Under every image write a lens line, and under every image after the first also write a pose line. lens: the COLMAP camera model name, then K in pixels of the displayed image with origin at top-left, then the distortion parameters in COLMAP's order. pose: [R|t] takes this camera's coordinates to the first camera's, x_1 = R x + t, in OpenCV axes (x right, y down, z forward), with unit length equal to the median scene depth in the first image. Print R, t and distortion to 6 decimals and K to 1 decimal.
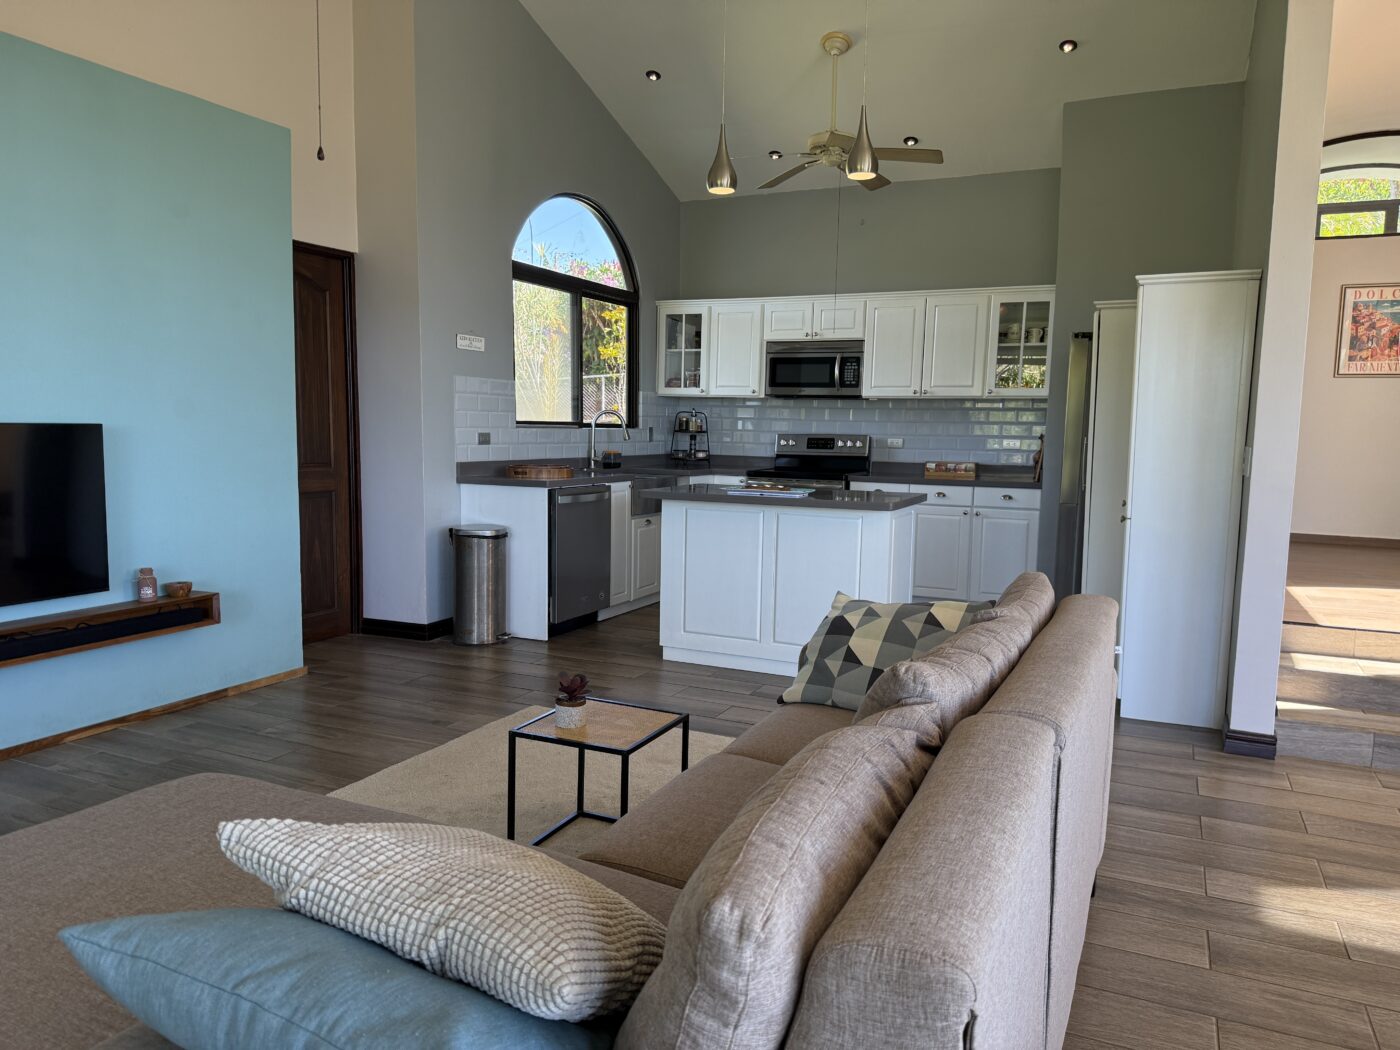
lens RADIAL K [[976.7, 0, 708.2], [0, 976.7, 522.0], [0, 0, 1]] dist [0.080368, -0.104576]
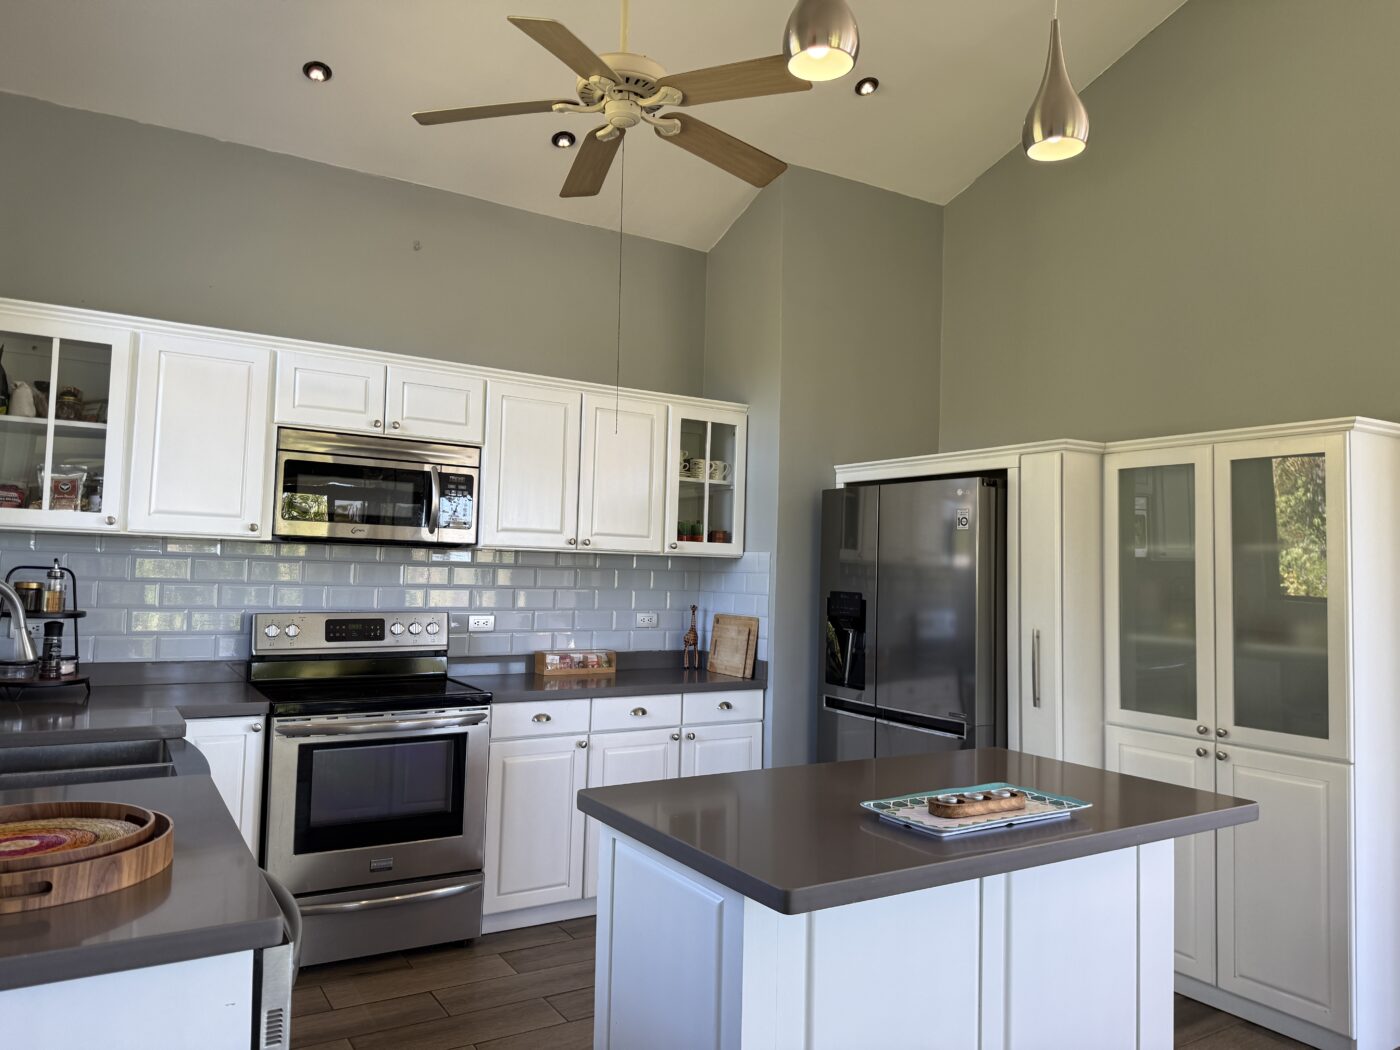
lens RADIAL K [[976.7, 0, 708.2], [0, 976.7, 522.0], [0, 0, 1]] dist [0.080368, -0.104576]
pose [[0.543421, 0.042110, 0.838404, -0.238084], [0.068151, 0.993231, -0.094059, -0.078814], [-0.836689, 0.108251, 0.536873, 0.578725]]
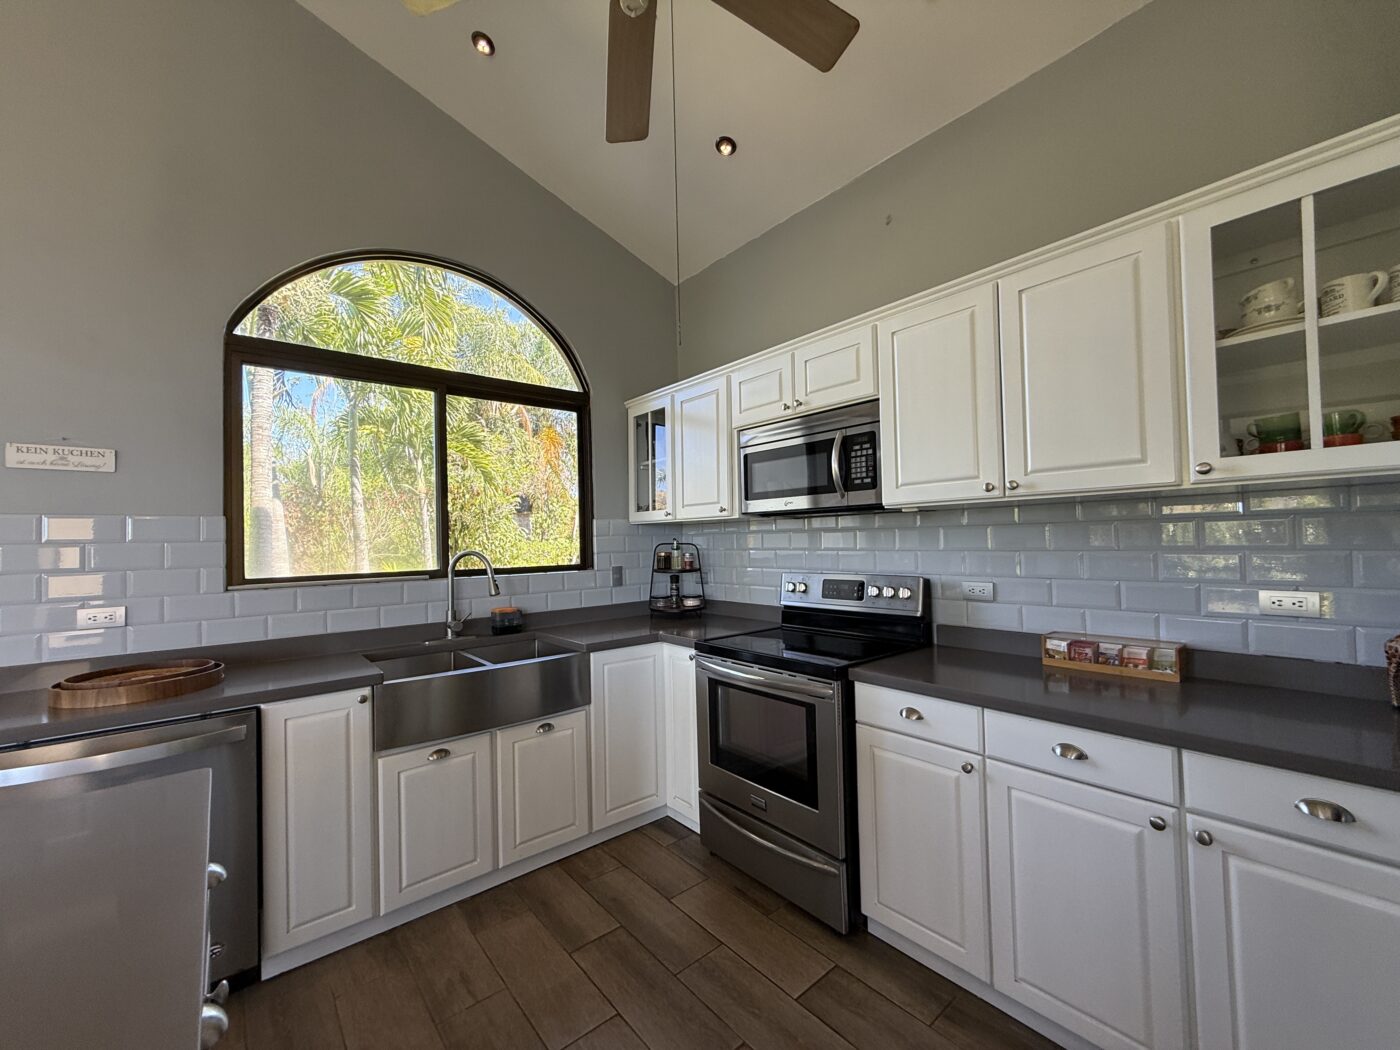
lens RADIAL K [[564.5, 0, 690.8], [0, 564.5, 526.2], [0, 0, 1]] dist [-0.003306, -0.000360]
pose [[0.901898, -0.051579, -0.428859, 0.189557], [-0.002254, 0.992270, -0.124080, -0.079726], [0.431944, 0.112874, 0.894810, 0.684288]]
